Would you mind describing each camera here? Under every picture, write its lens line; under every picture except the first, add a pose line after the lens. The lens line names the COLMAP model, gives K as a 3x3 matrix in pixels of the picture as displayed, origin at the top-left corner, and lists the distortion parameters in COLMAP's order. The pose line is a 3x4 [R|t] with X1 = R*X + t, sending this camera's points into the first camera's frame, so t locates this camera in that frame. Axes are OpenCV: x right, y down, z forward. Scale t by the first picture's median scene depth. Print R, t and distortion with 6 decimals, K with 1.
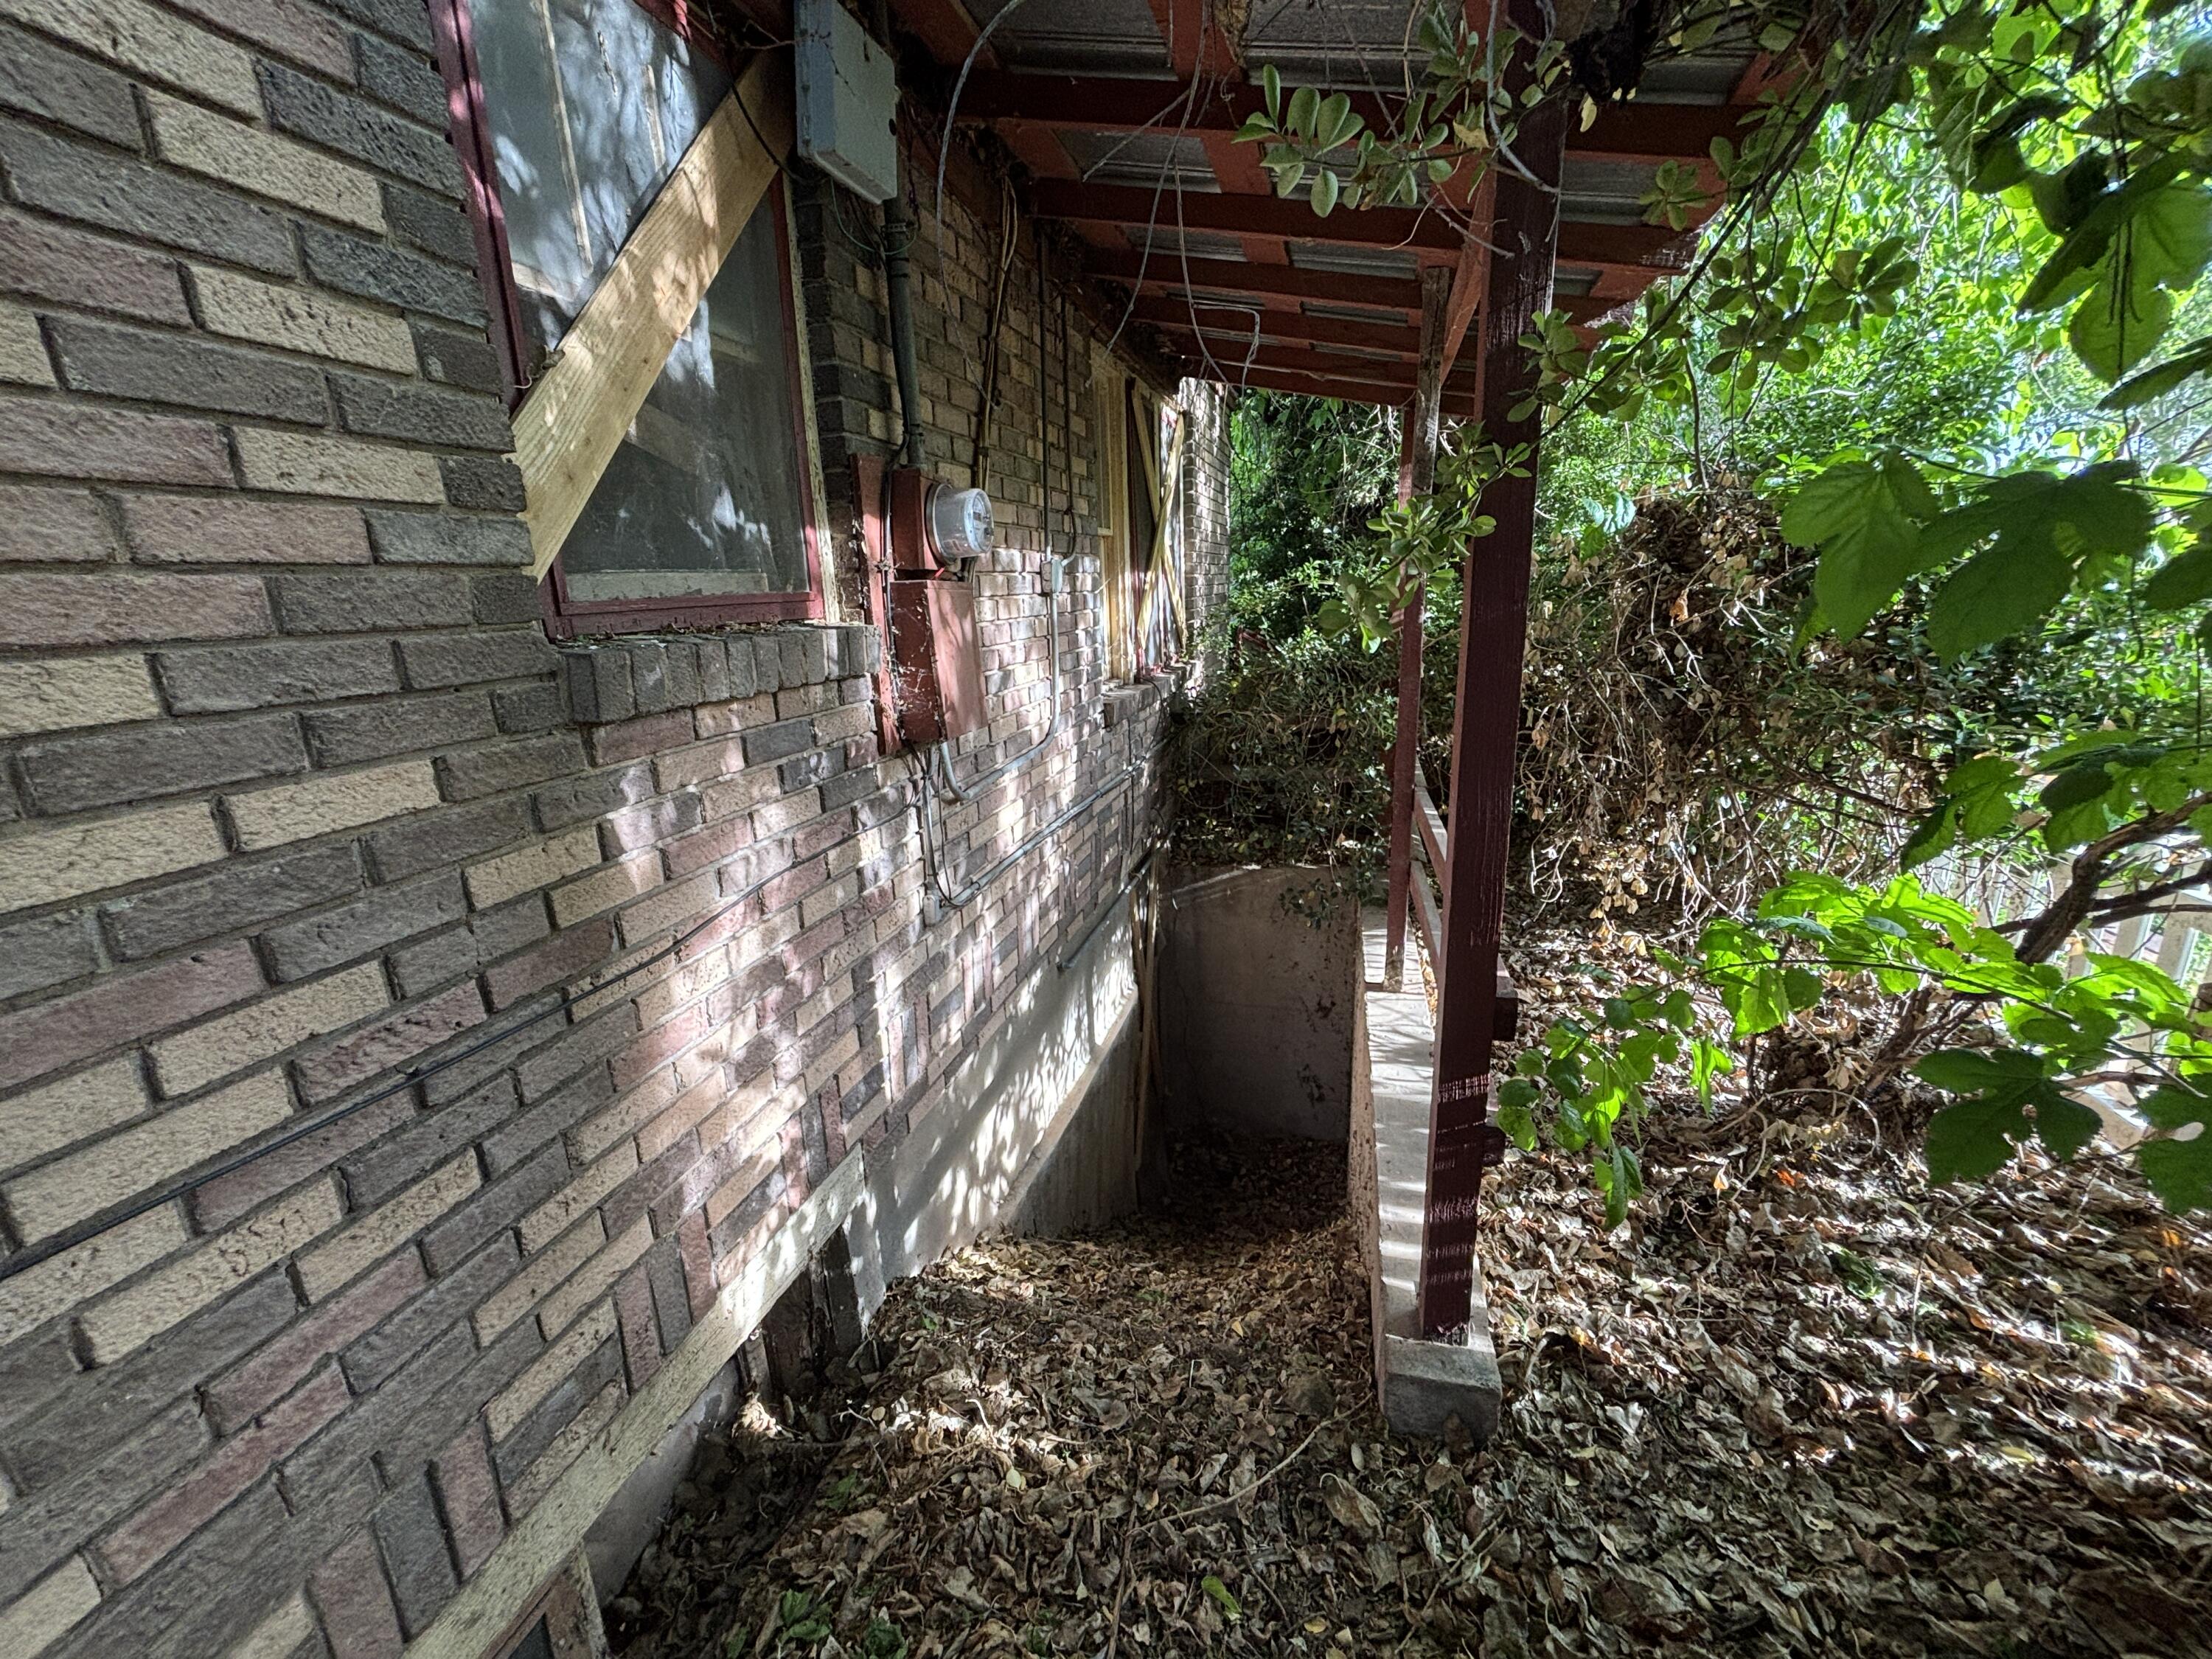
lens RADIAL K [[884.7, 0, 1098.2], [0, 884.7, 826.6], [0, 0, 1]] dist [0.003604, -0.000303]
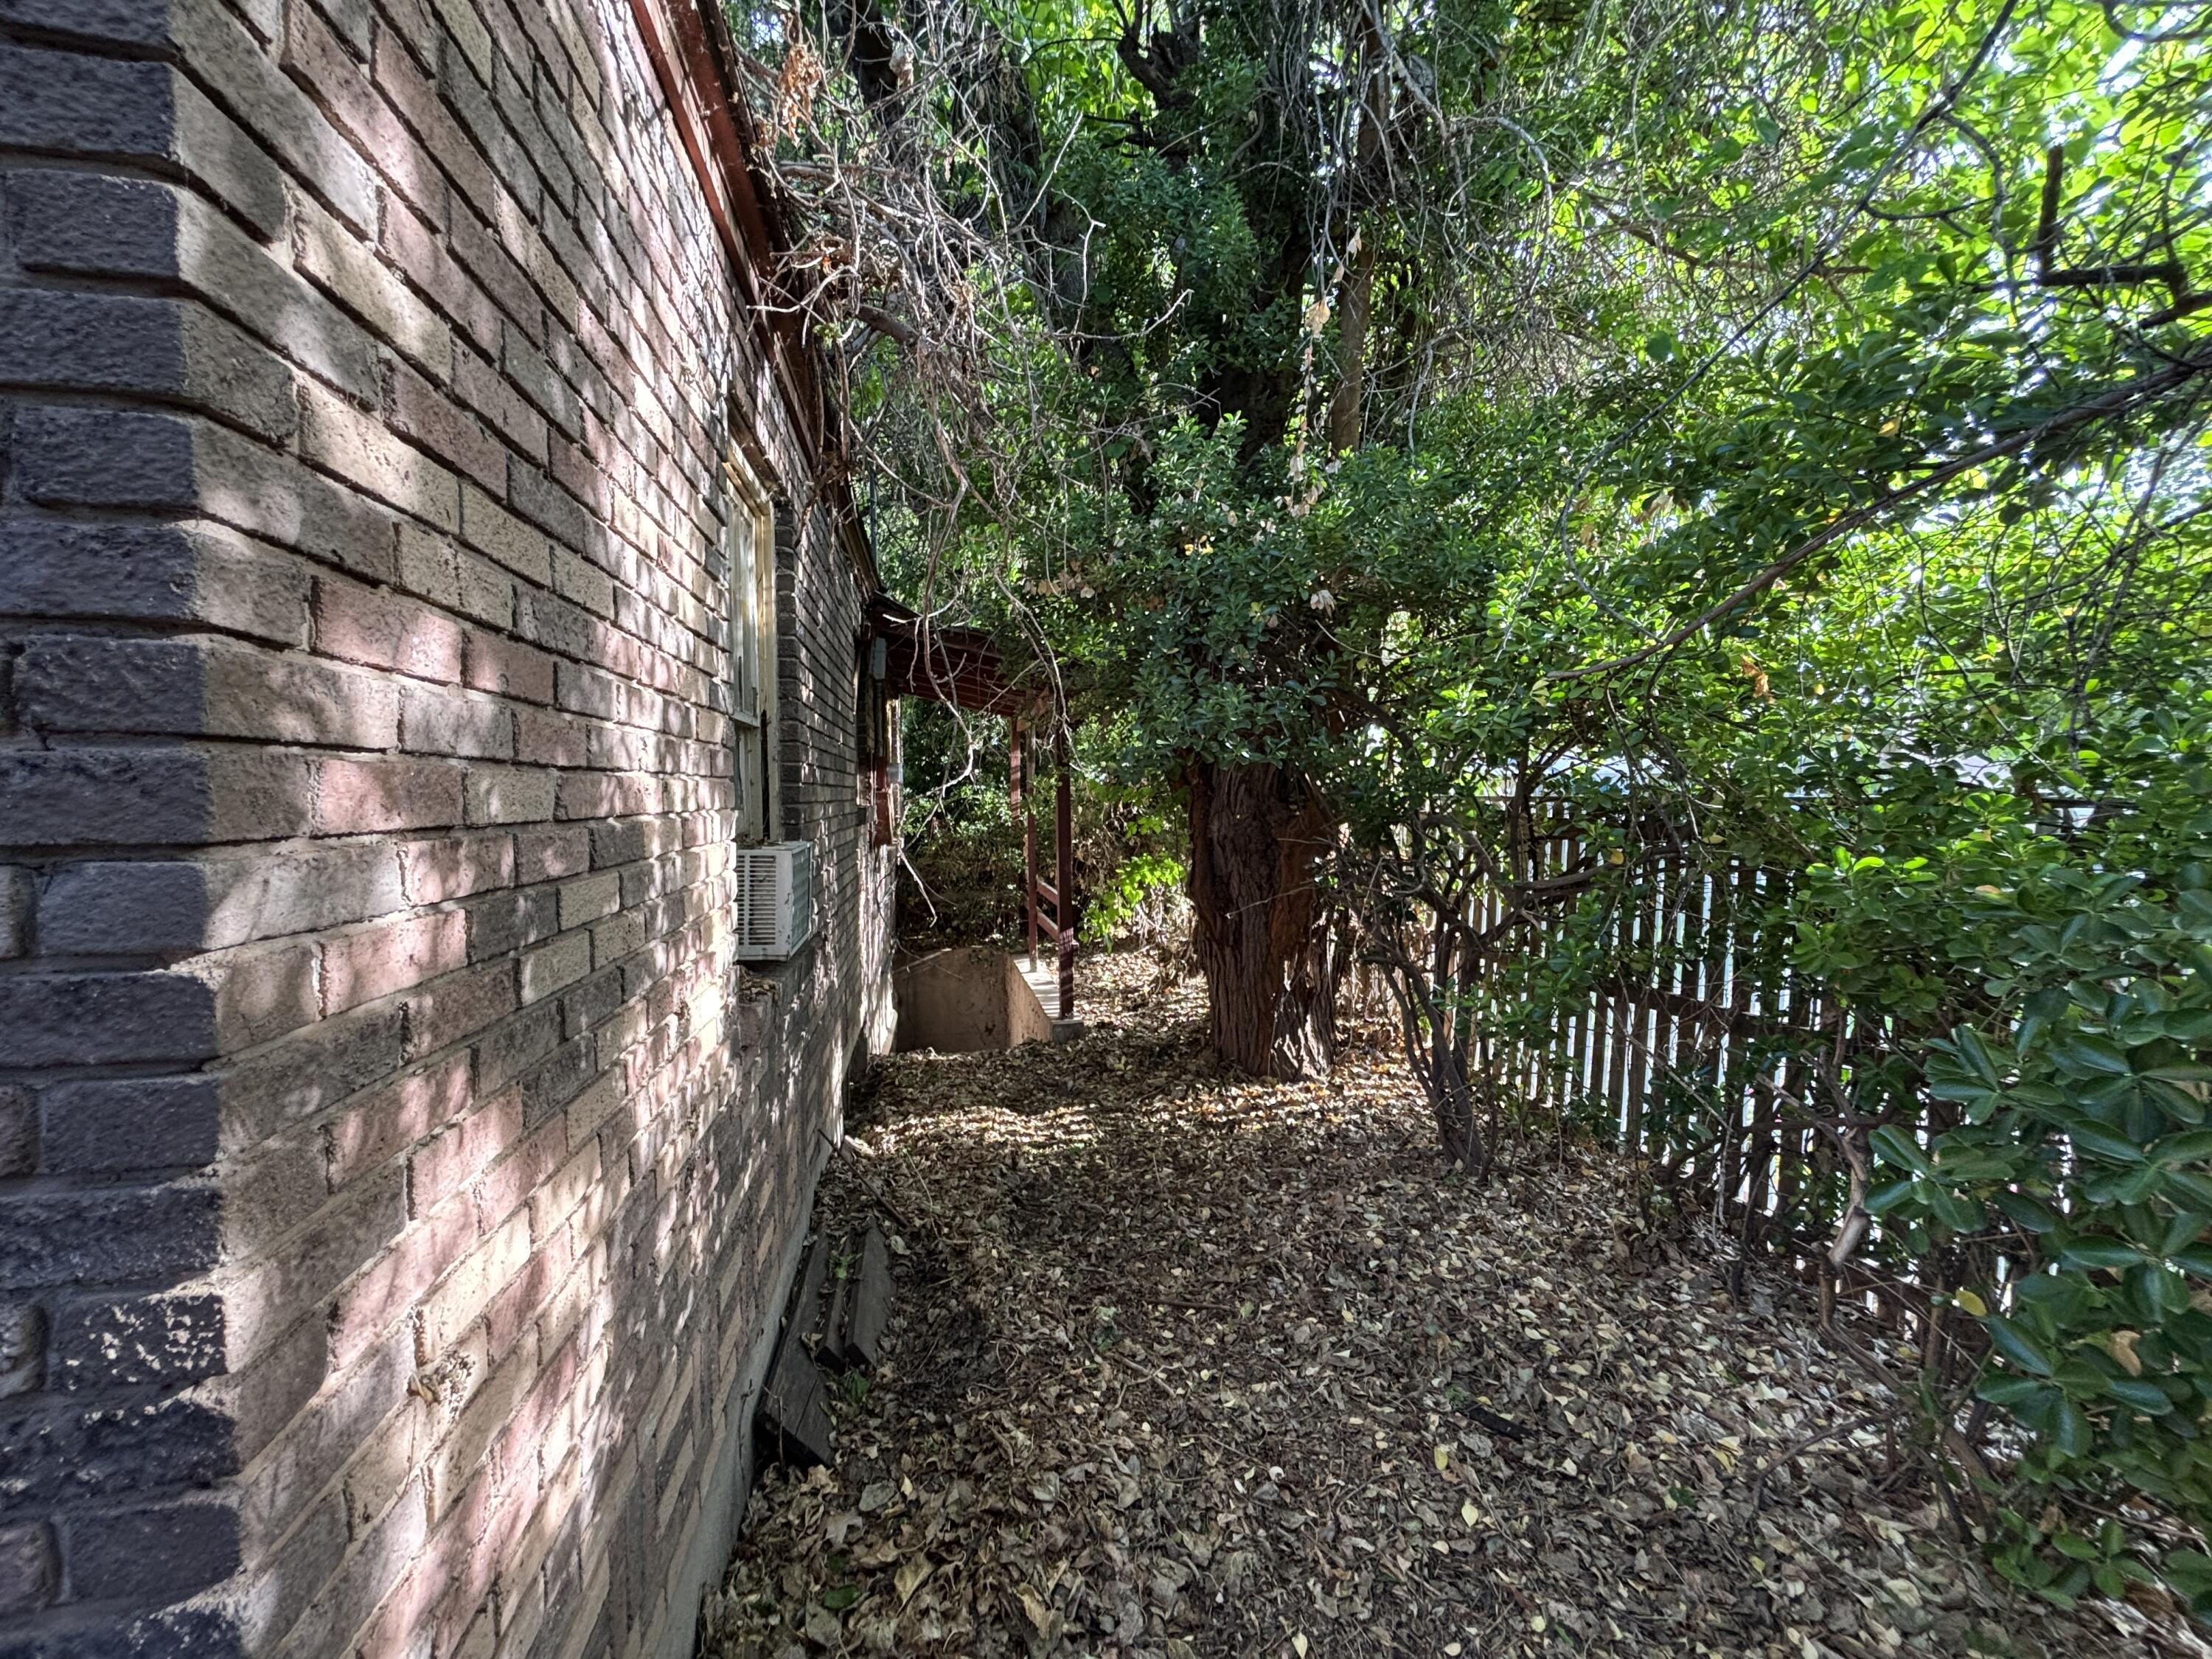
lens RADIAL K [[884.7, 0, 1098.2], [0, 884.7, 826.6], [0, 0, 1]] dist [0.003604, -0.000303]
pose [[0.892682, 0.002805, 0.450679, -0.930651], [0.102869, 0.972316, -0.209809, 0.551457], [-0.438790, 0.233653, 0.867680, -1.939368]]
